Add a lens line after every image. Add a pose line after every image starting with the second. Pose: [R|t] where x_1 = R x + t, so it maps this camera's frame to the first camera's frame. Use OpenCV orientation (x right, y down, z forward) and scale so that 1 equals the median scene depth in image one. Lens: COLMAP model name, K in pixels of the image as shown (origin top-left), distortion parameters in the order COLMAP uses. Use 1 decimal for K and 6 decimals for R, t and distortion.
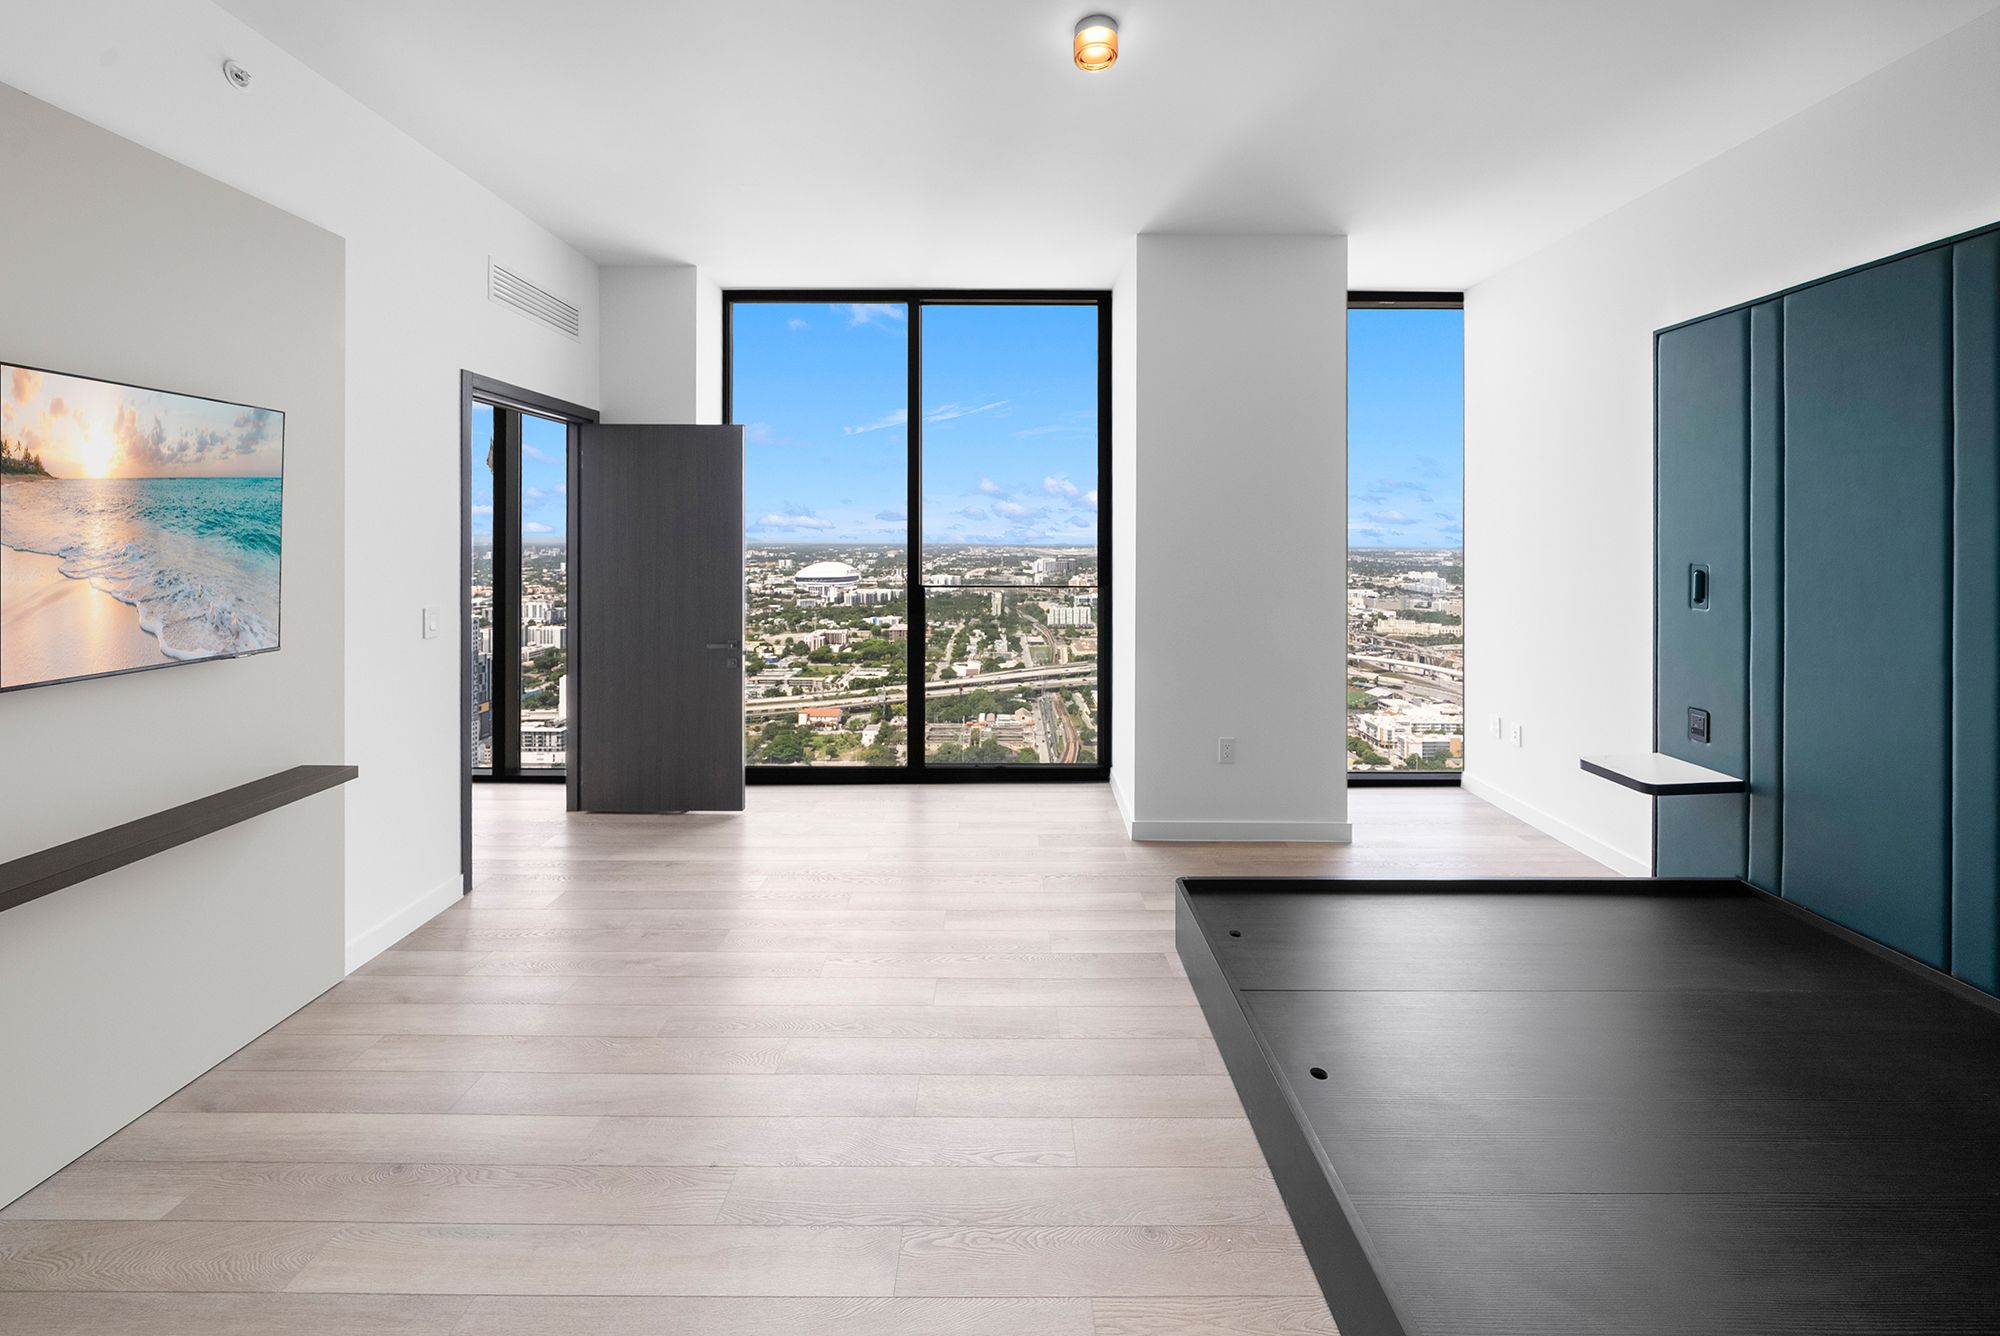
lens RADIAL K [[736.2, 0, 1002.4], [0, 736.2, 542.4], [0, 0, 1]] dist [0.002039, -0.000175]
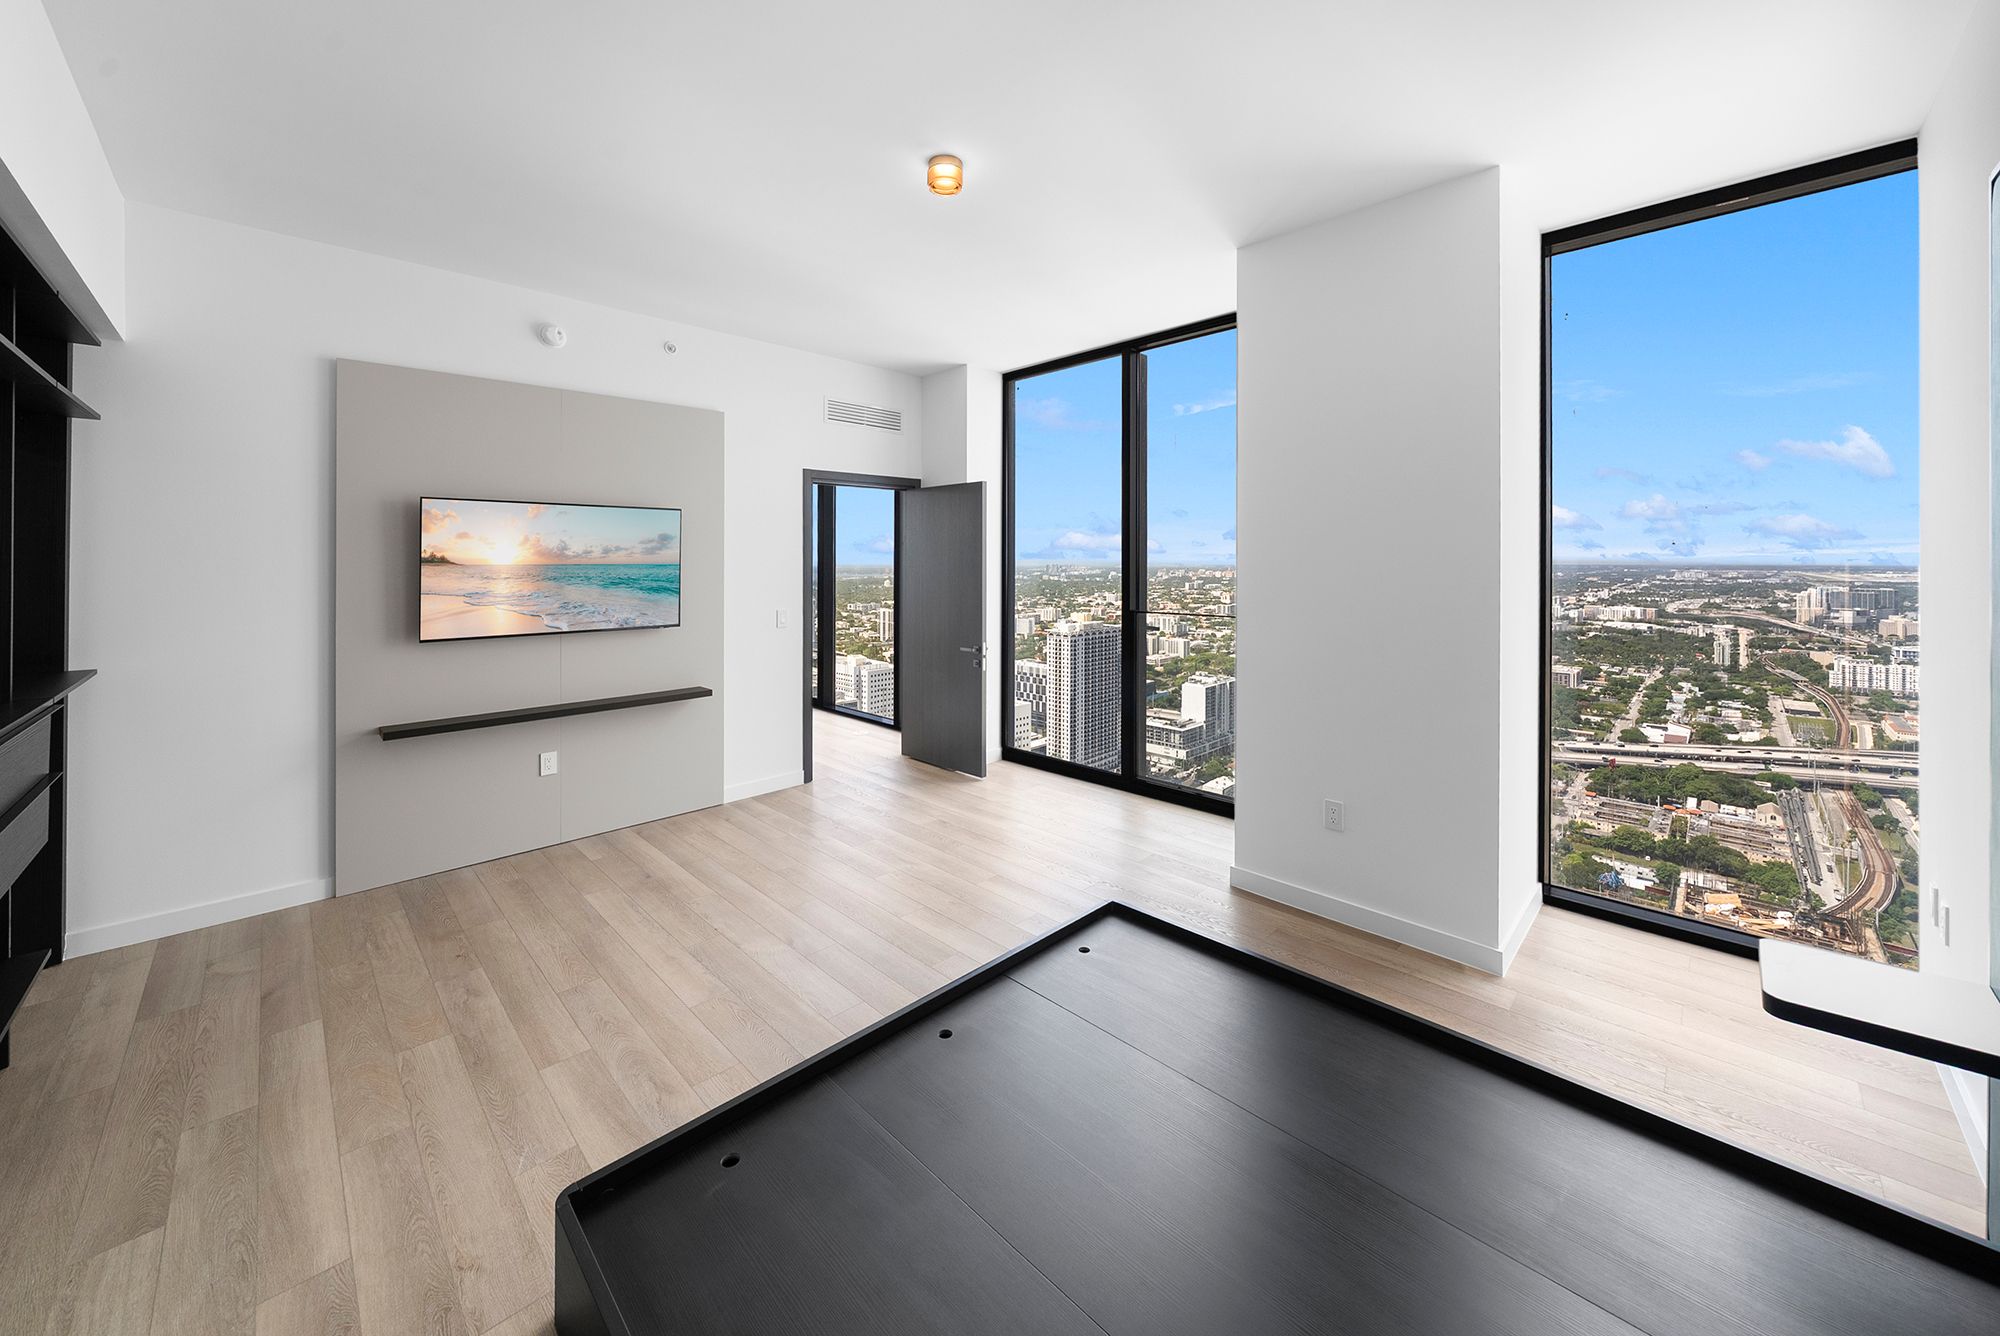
lens RADIAL K [[736.9, 0, 1004.1], [0, 736.9, 559.2], [0, 0, 1]] dist [-0.000213, -0.000329]
pose [[0.709621, -0.006479, -0.704554, 0.525860], [0.001636, 0.999970, -0.007548, -0.010101], [0.704582, 0.004203, 0.709610, 0.091713]]
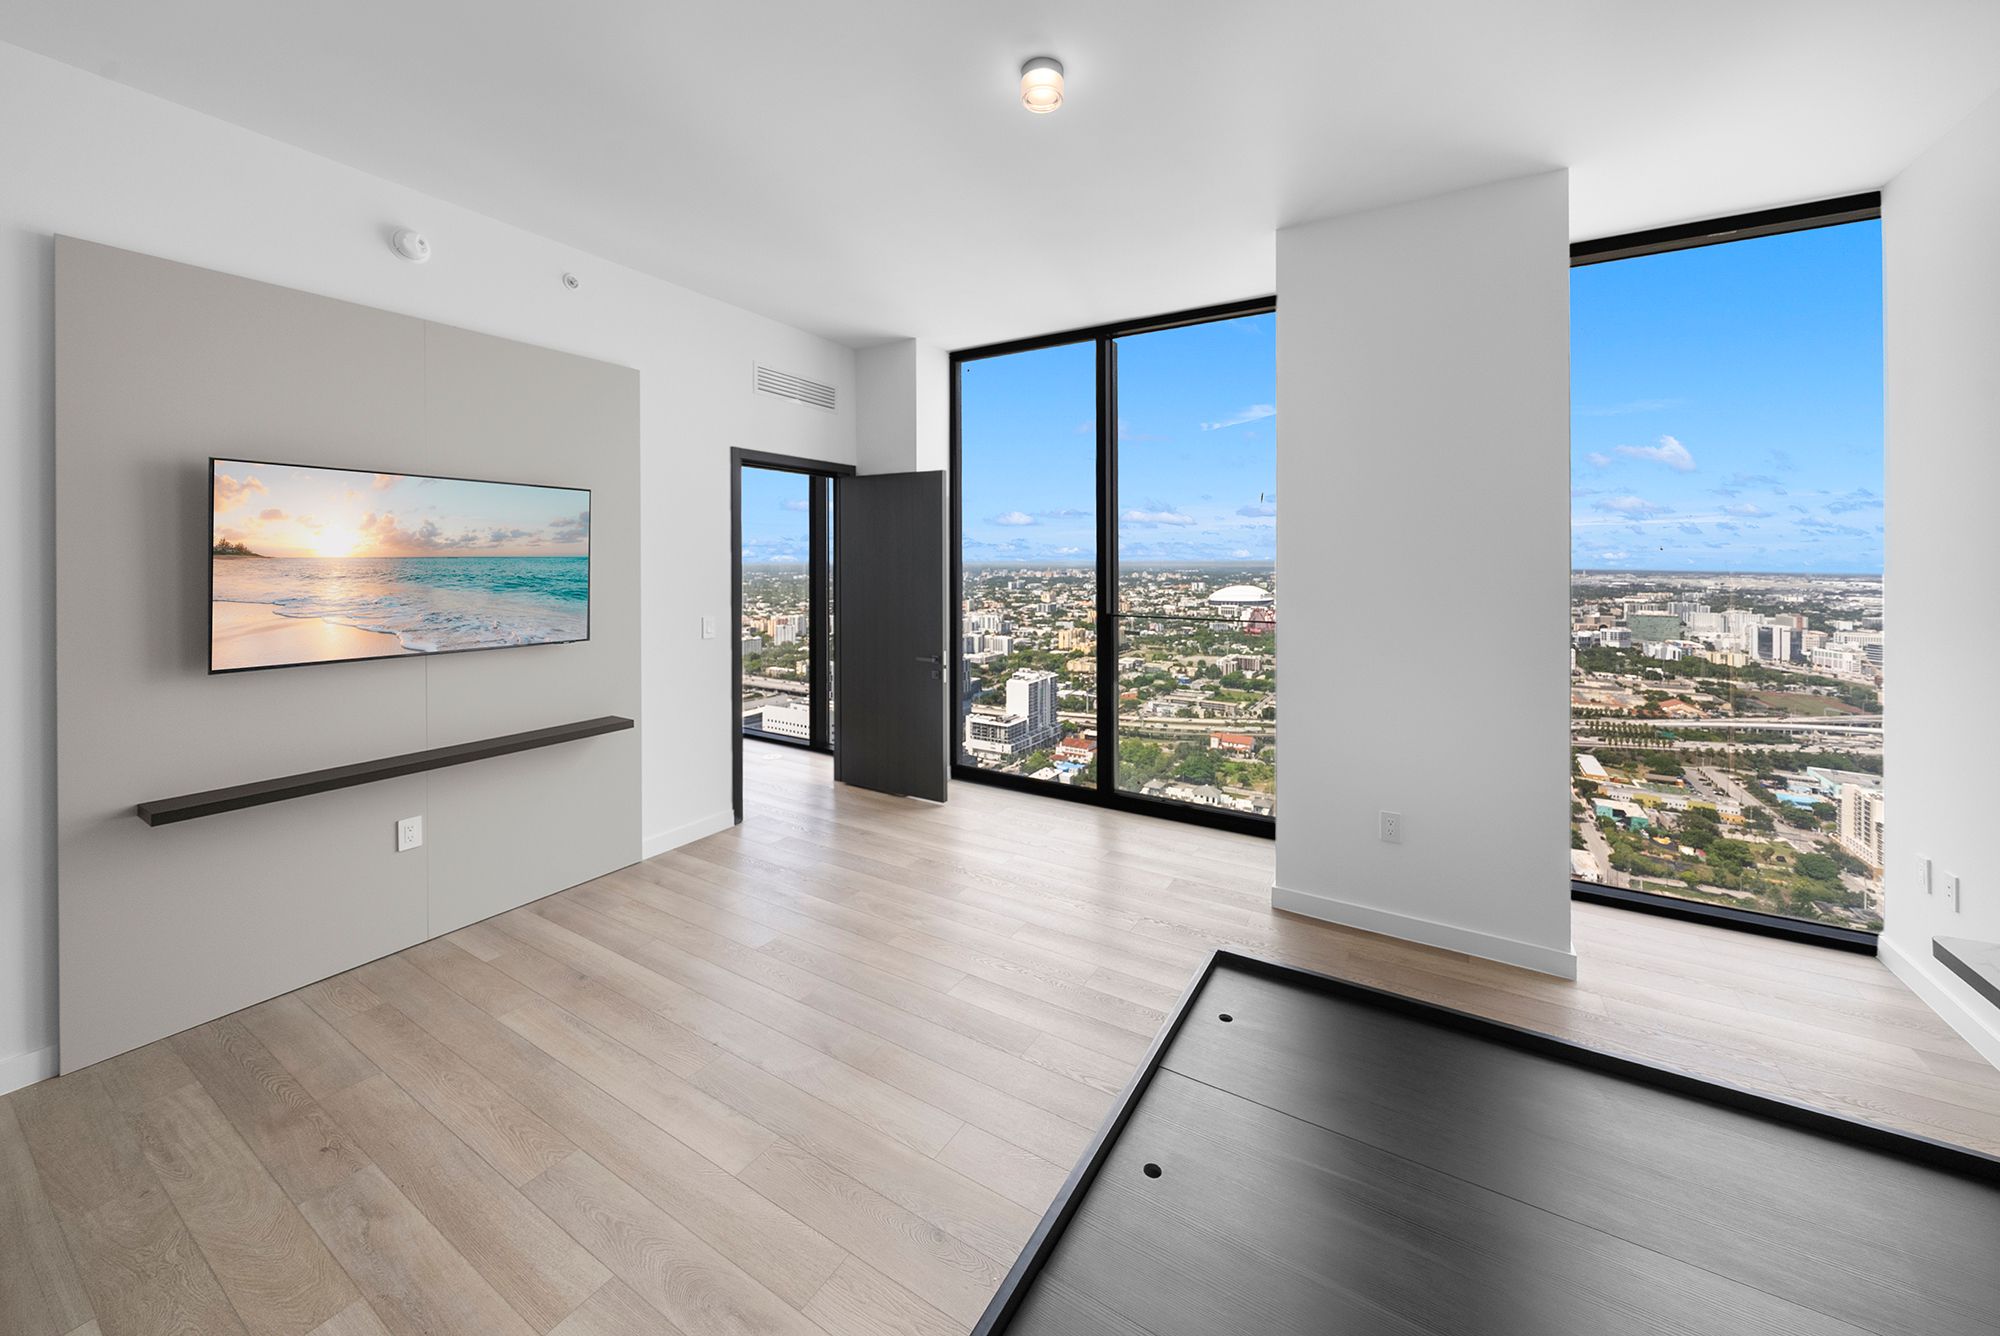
lens RADIAL K [[737.0, 0, 1010.4], [0, 737.0, 563.0], [0, 0, 1]] dist [-0.002376, 0.000174]
pose [[0.858949, 0.003469, -0.512050, 0.296910], [-0.005286, 0.999984, -0.002092, -0.009359], [0.512034, 0.004503, 0.858953, 0.052197]]
